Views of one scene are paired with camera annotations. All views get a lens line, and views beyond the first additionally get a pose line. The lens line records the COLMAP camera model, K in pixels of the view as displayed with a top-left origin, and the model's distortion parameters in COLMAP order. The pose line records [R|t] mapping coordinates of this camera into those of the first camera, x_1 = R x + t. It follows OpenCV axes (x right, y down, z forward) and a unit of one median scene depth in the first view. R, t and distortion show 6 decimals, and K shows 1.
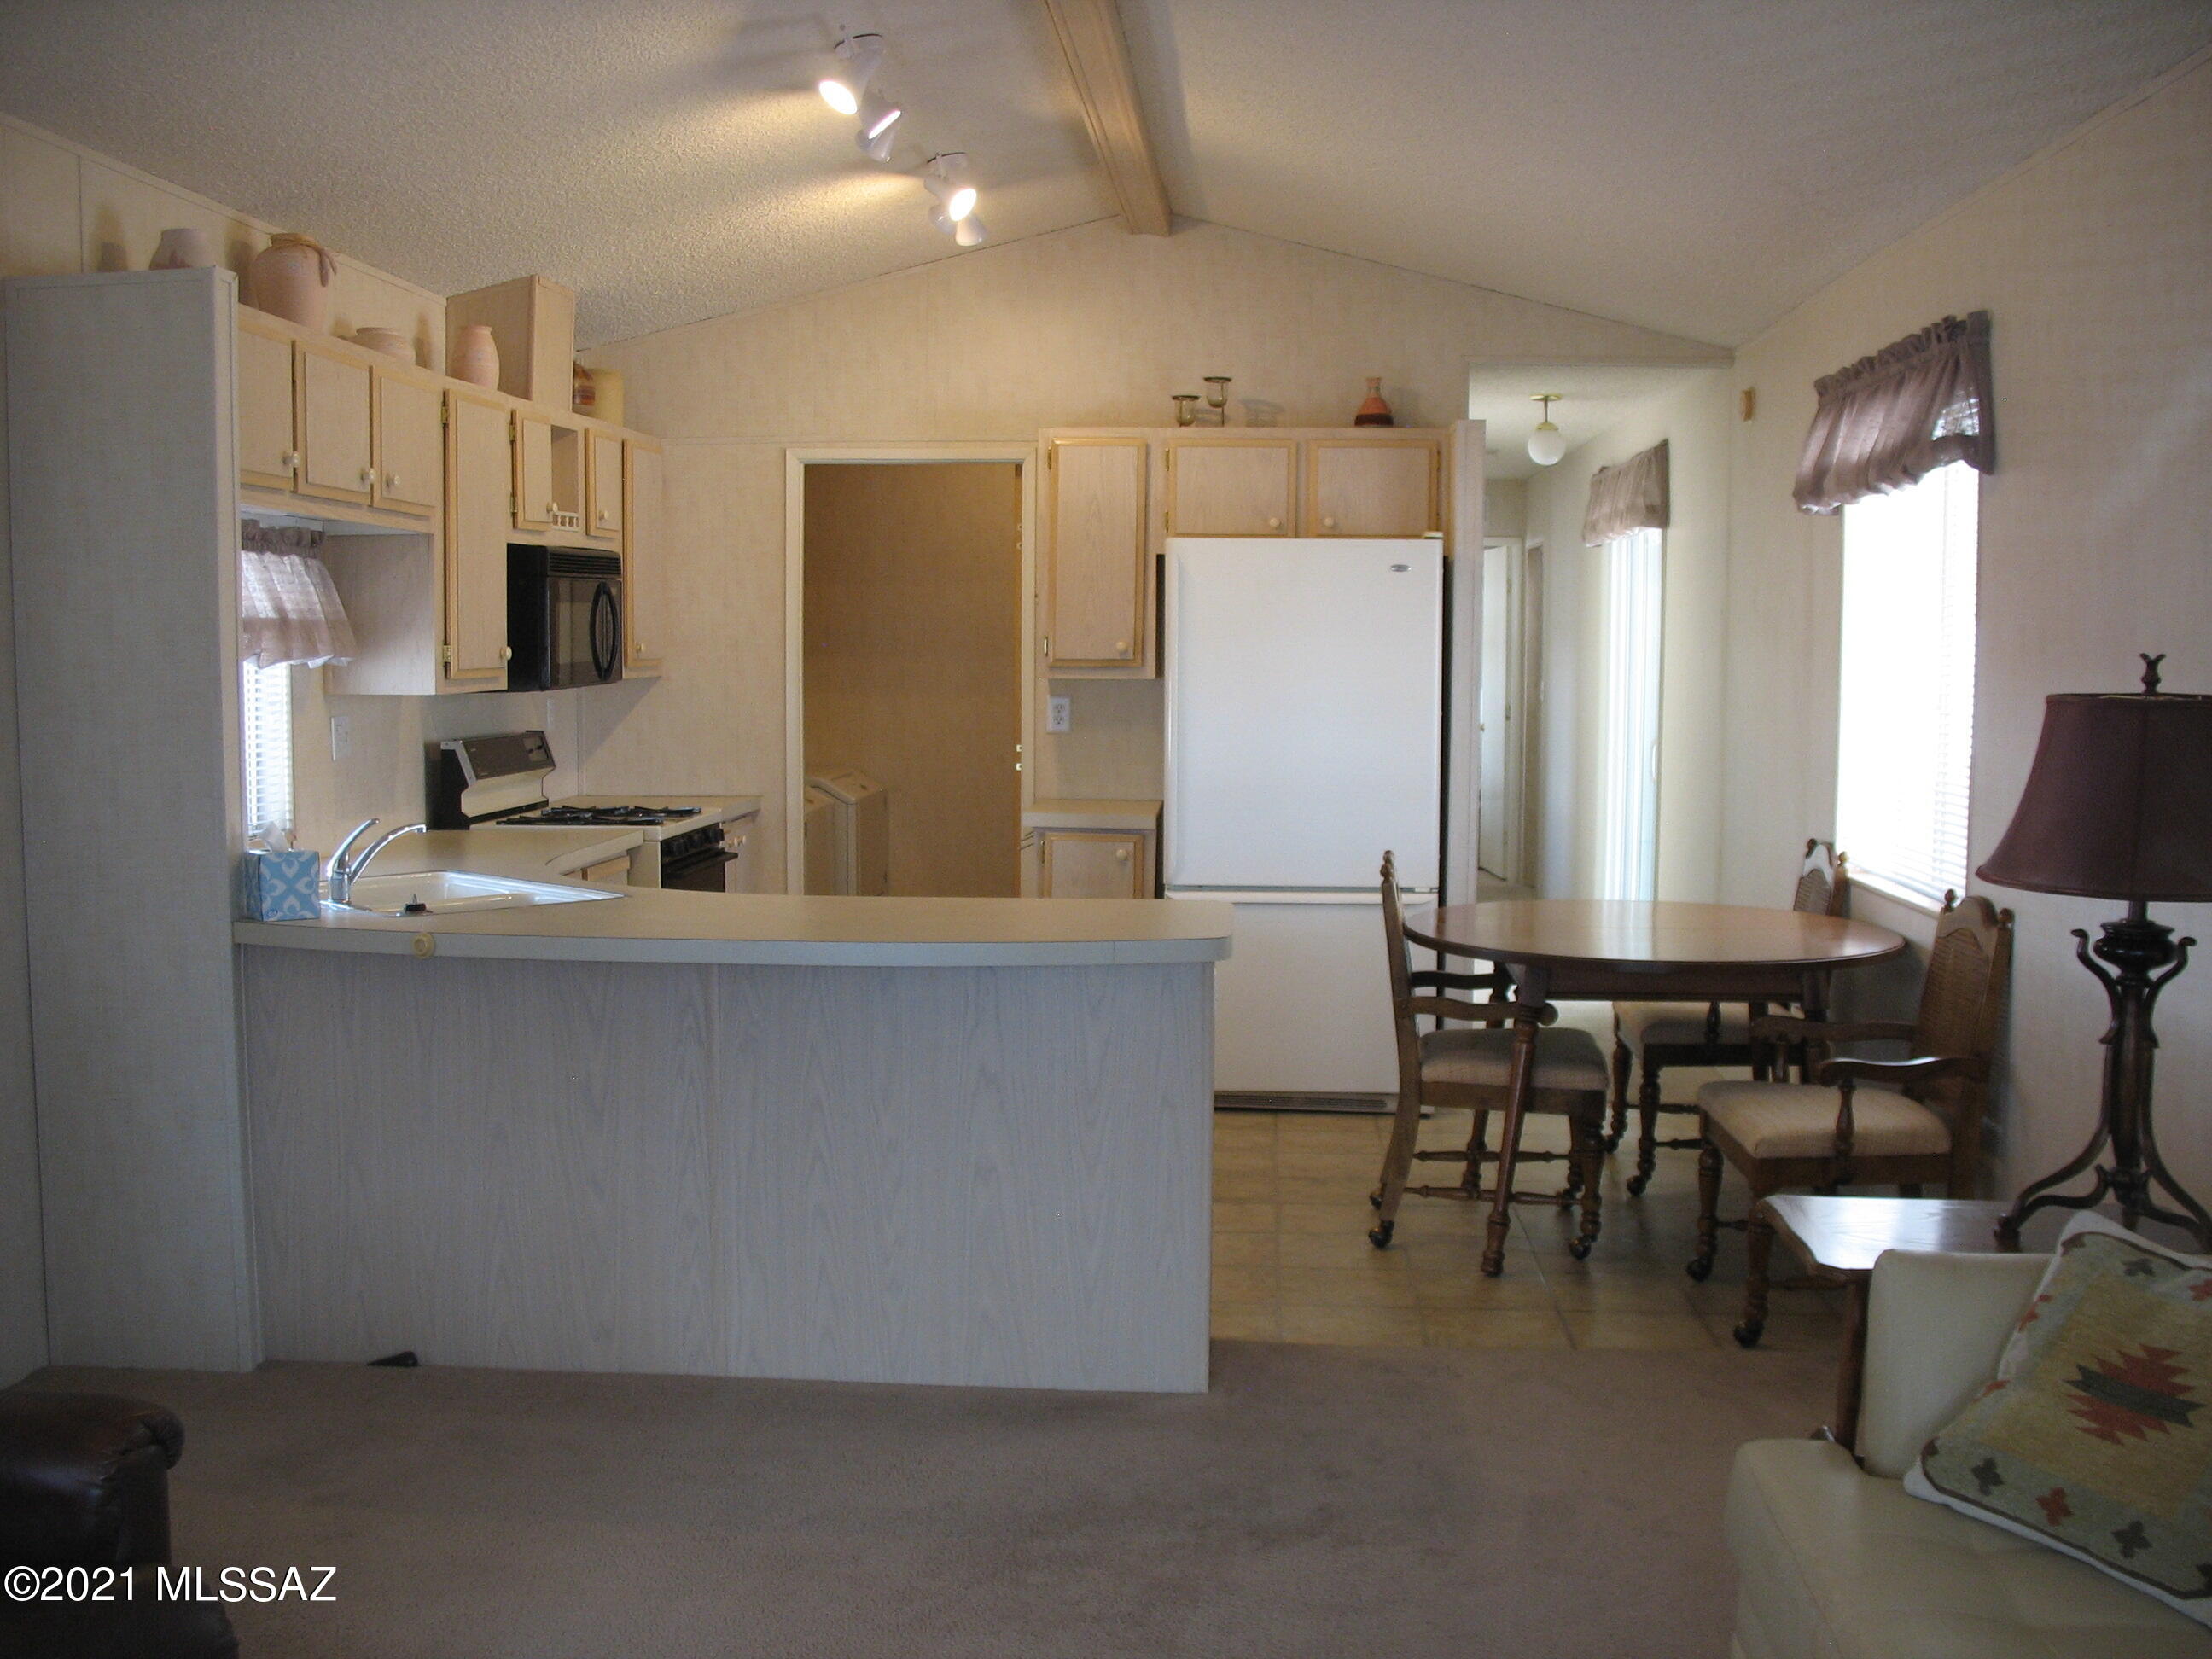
lens RADIAL K [[2237.8, 0, 1106.0], [0, 2237.8, 829.5], [0, 0, 1]] dist [-0.190567, 0.220548]
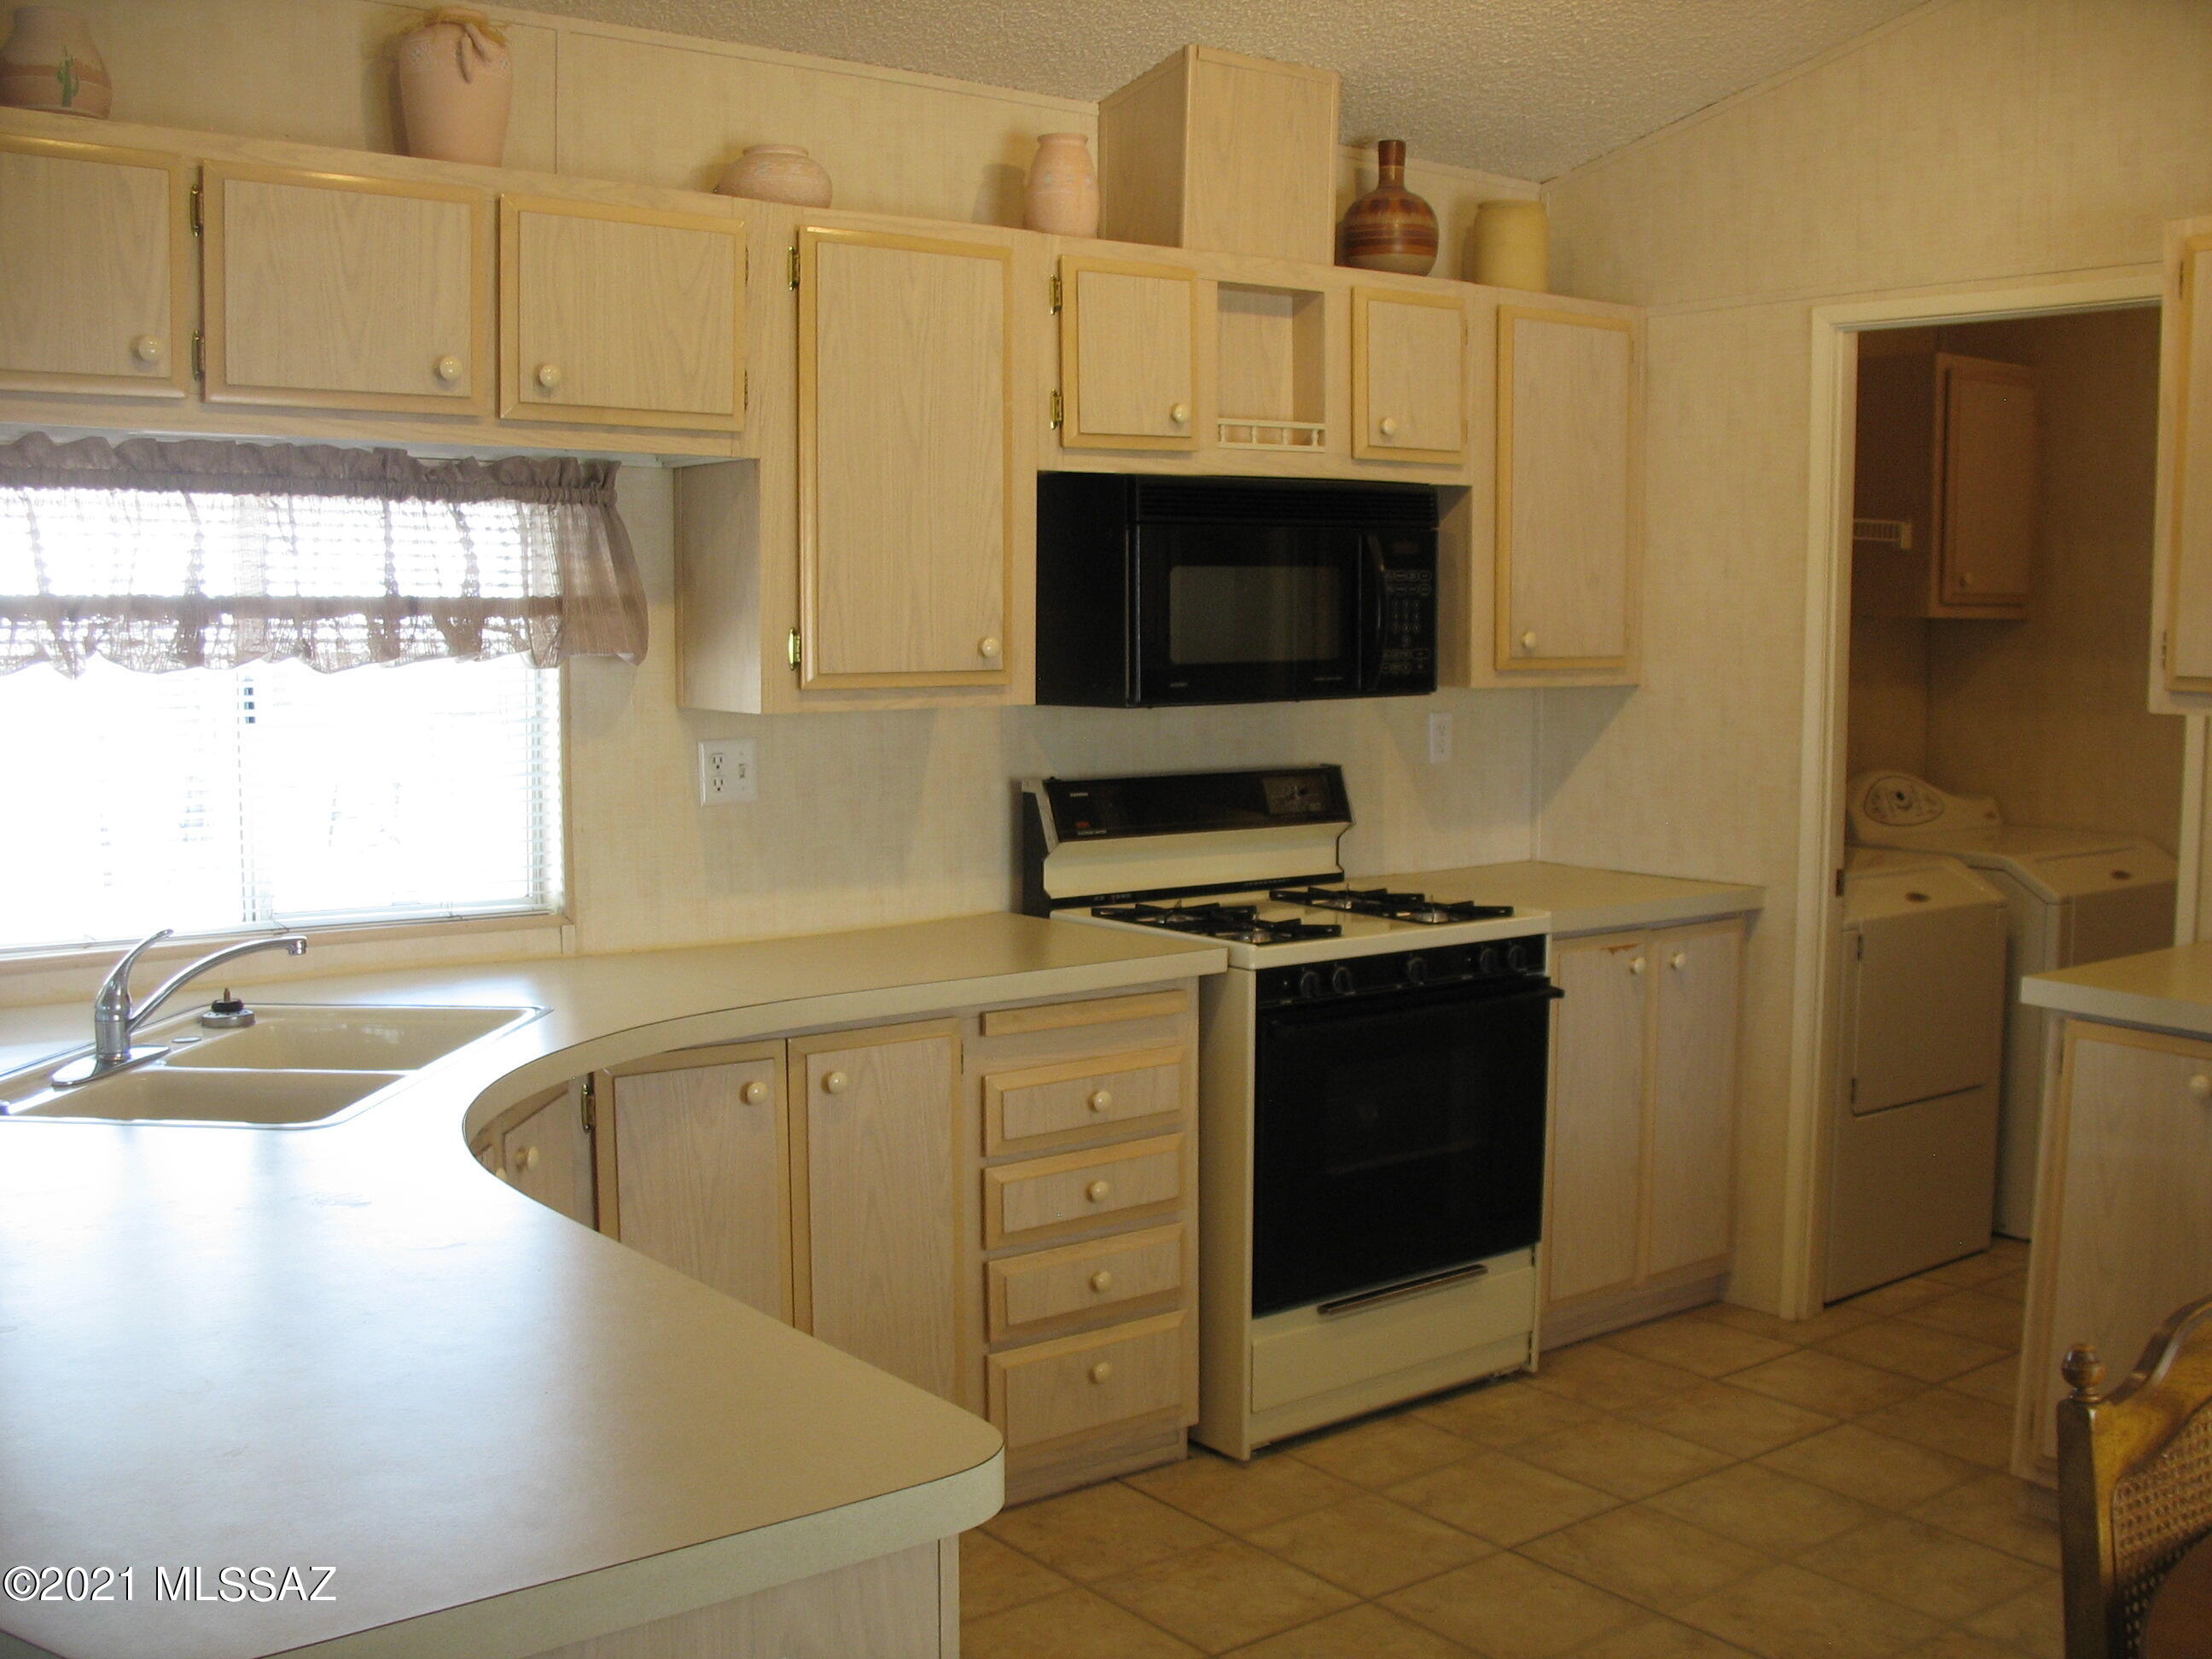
lens RADIAL K [[2237.8, 0, 1106.0], [0, 2237.8, 829.5], [0, 0, 1]] dist [-0.190567, 0.220548]
pose [[0.660296, 0.066382, -0.748066, 0.211941], [-0.060944, 0.997537, 0.034726, -0.049534], [0.748529, 0.022661, 0.662715, 0.574358]]
